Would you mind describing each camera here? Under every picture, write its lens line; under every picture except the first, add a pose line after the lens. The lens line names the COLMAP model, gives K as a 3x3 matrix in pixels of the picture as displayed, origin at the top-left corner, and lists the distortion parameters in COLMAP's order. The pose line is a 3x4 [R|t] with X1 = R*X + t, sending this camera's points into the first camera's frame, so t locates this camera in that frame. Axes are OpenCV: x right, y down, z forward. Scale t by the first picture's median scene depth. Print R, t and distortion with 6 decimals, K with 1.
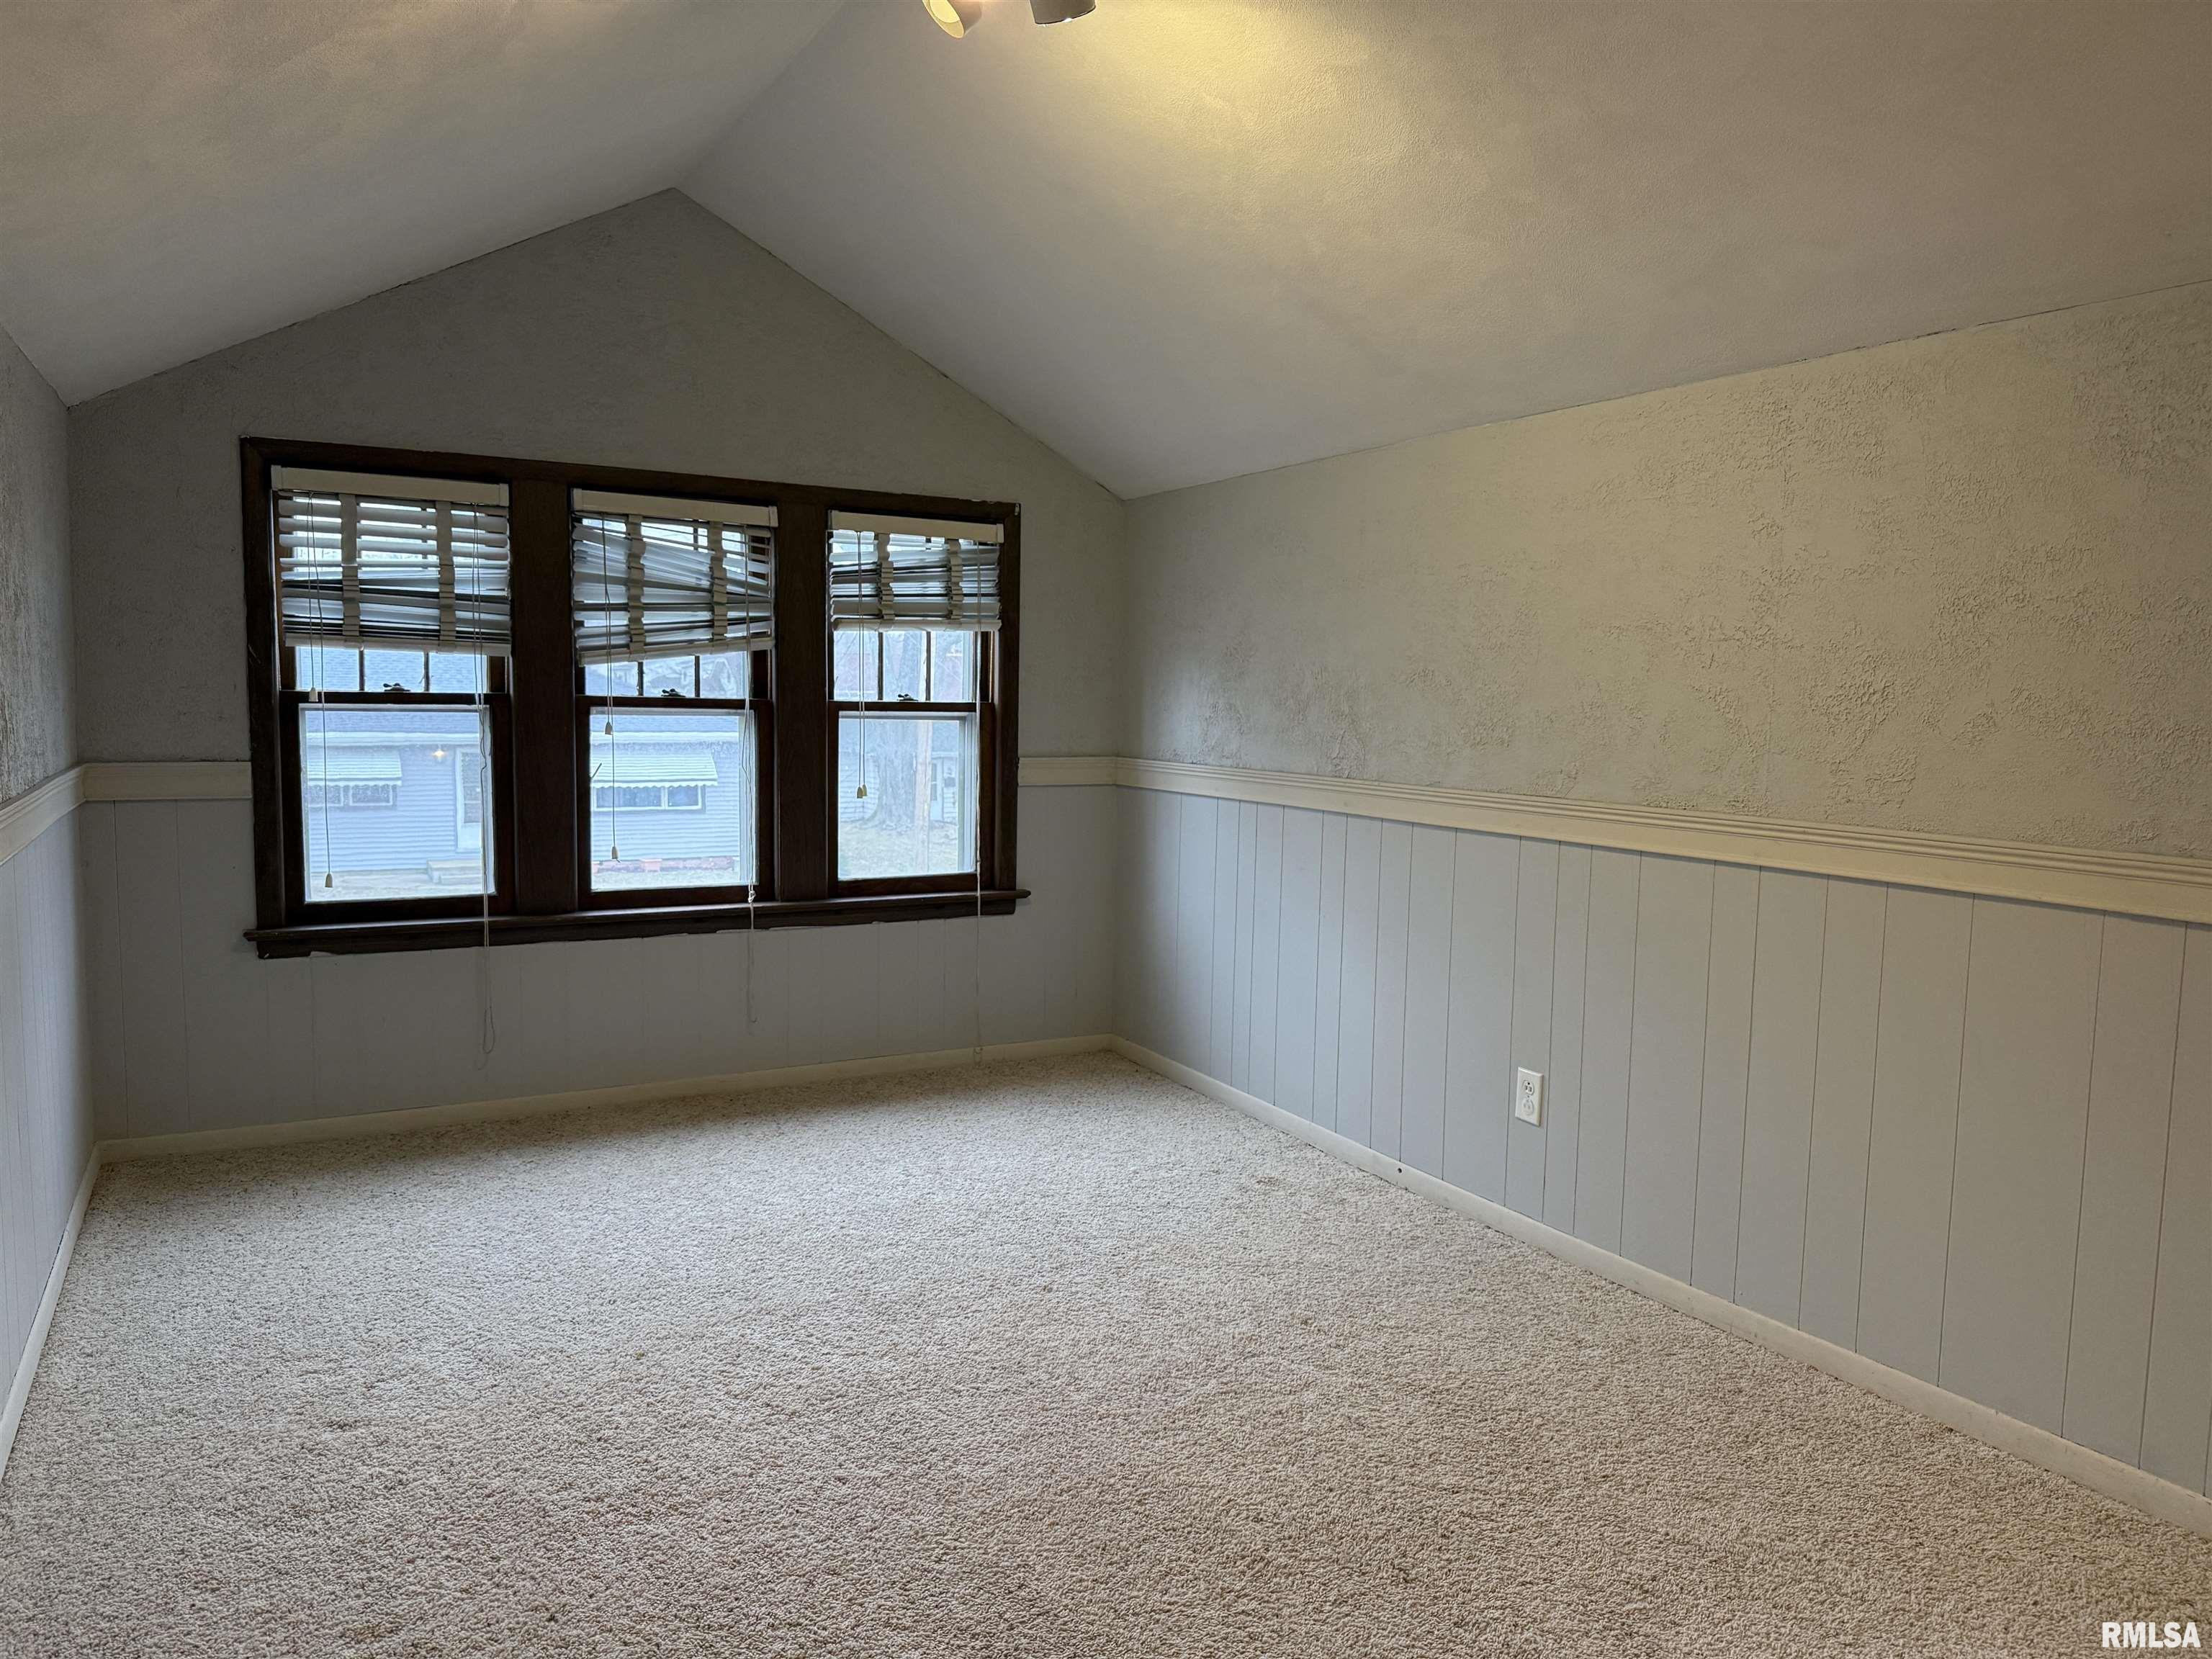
lens RADIAL K [[1558.3, 0, 1105.9], [0, 1558.3, 831.9], [0, 0, 1]] dist [0.080307, -0.006115]
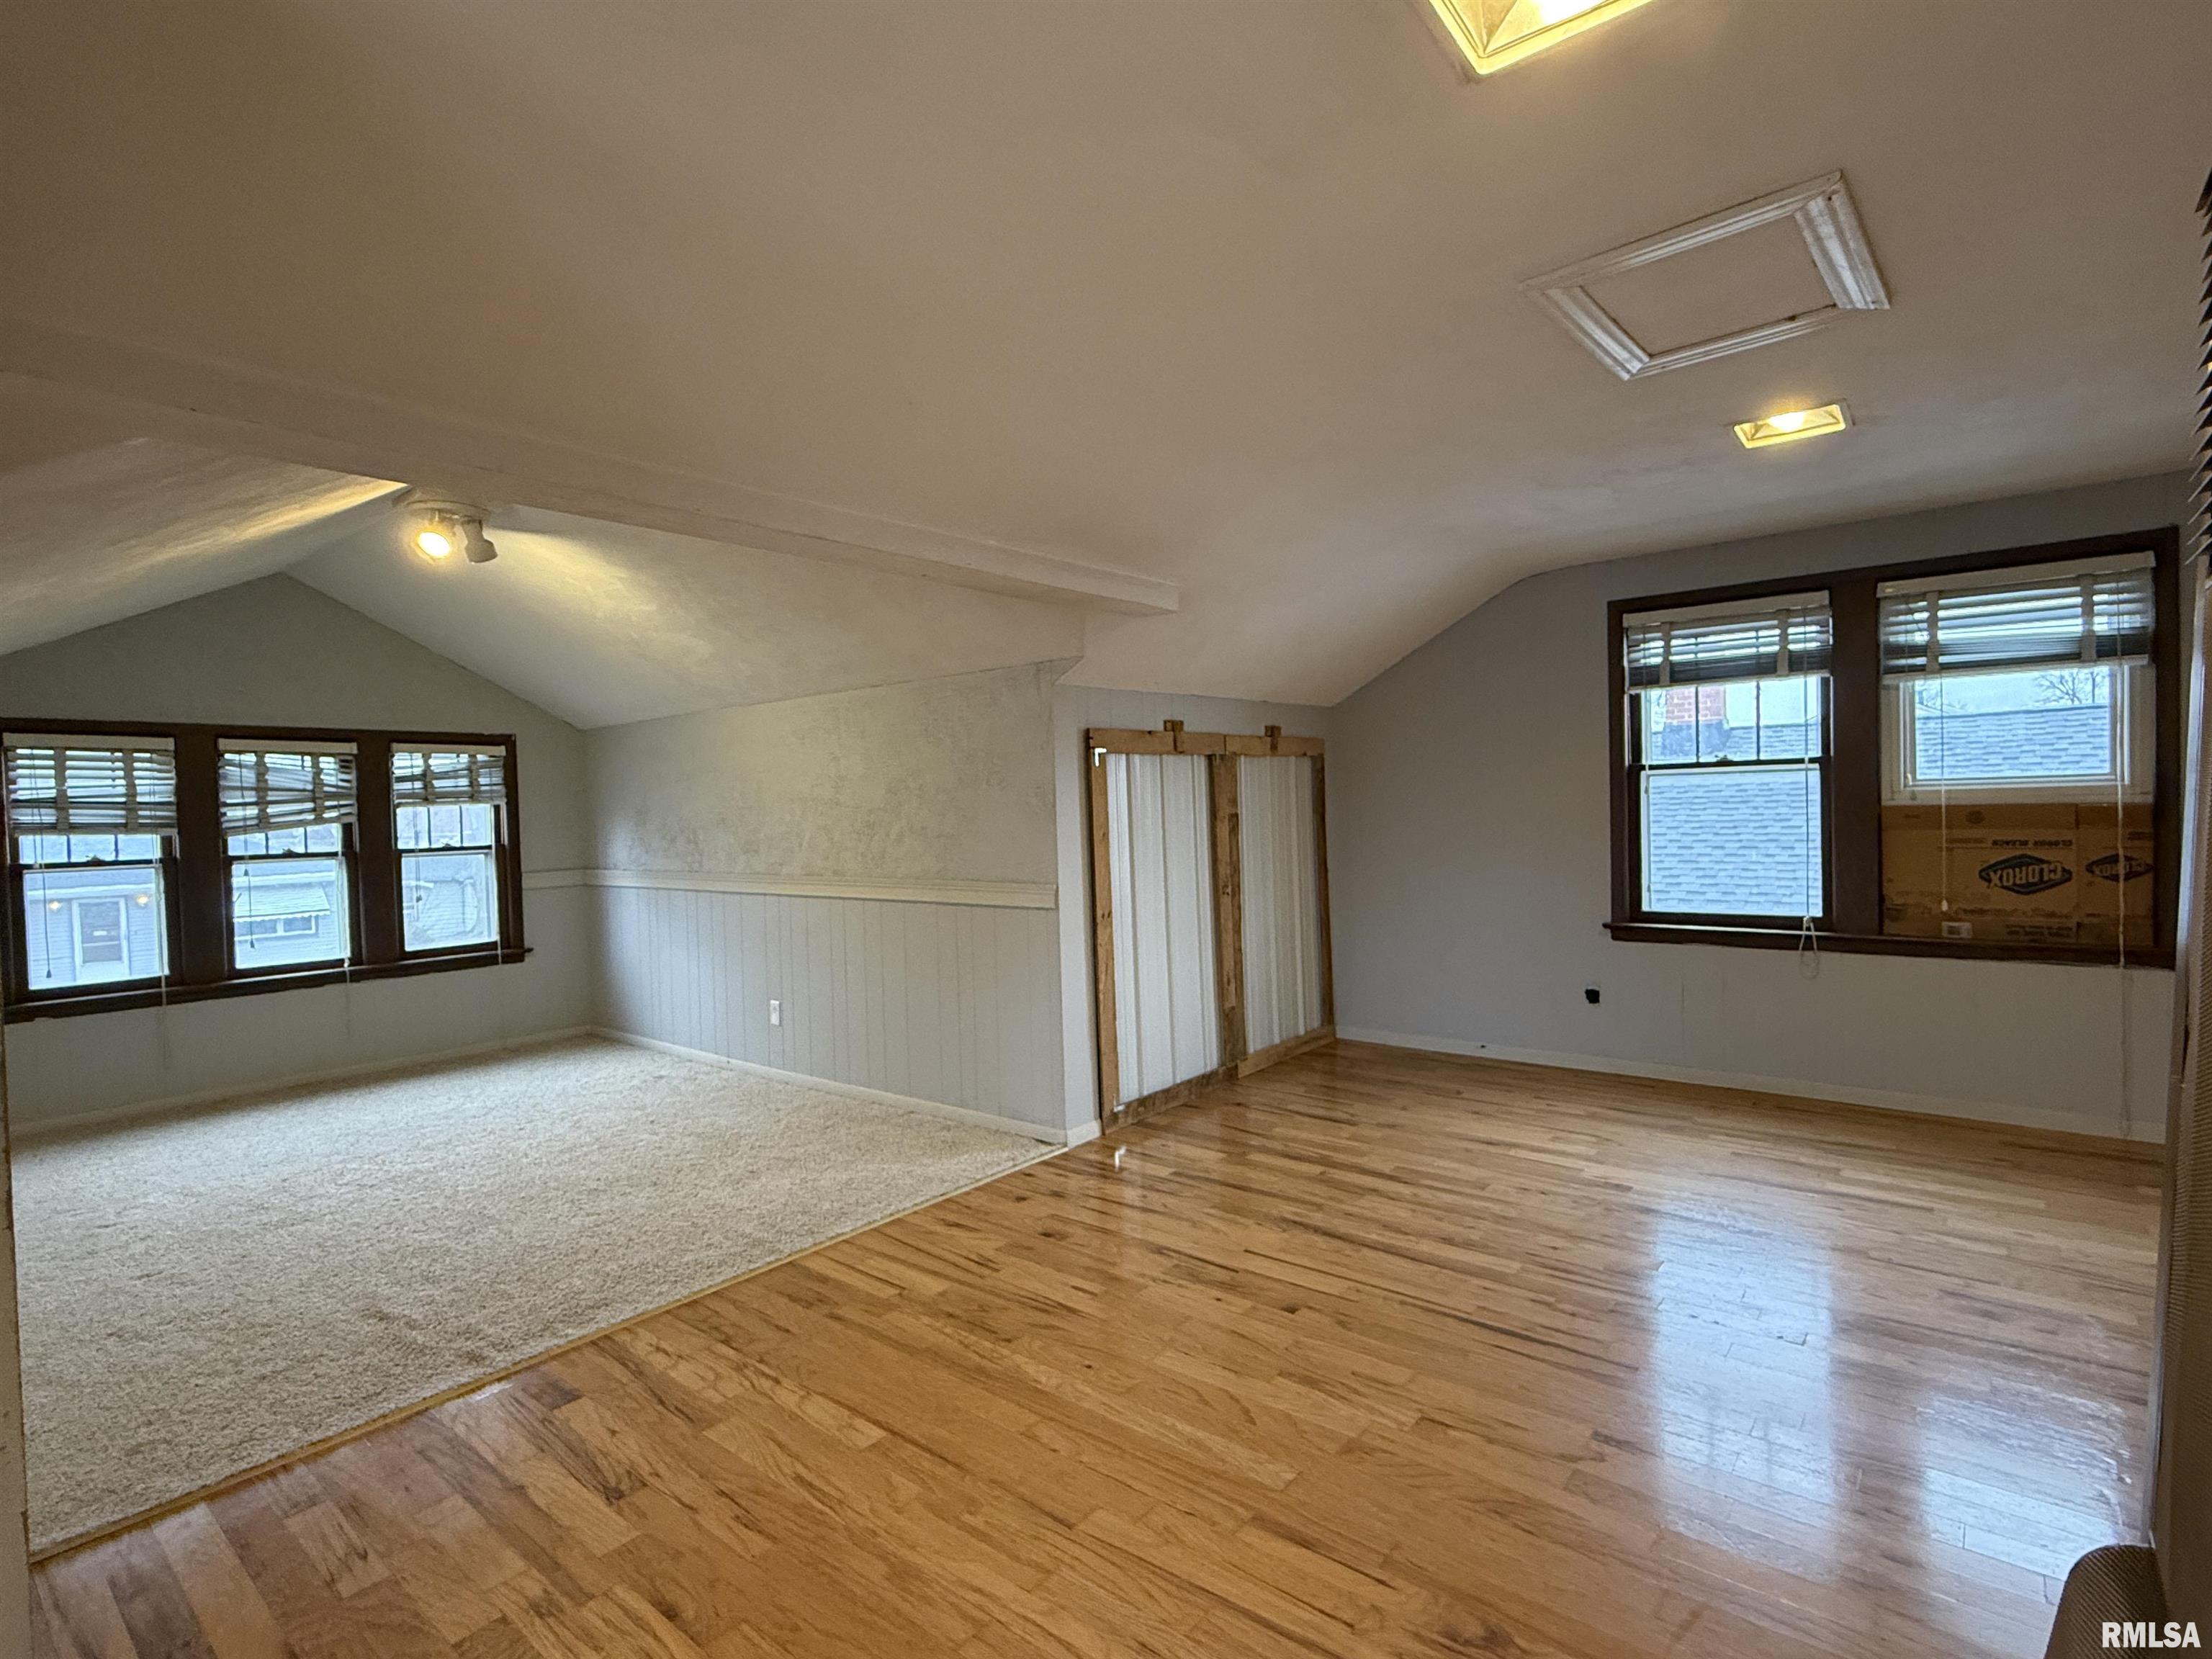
lens RADIAL K [[1102.1, 0, 1119.9], [0, 1102.1, 825.8], [0, 0, 1]] dist [0.001654, 0.002683]
pose [[0.927388, -0.051972, 0.370472, 0.130782], [0.079989, 0.994949, -0.060656, 0.033718], [-0.365448, 0.085886, 0.926861, -0.491965]]
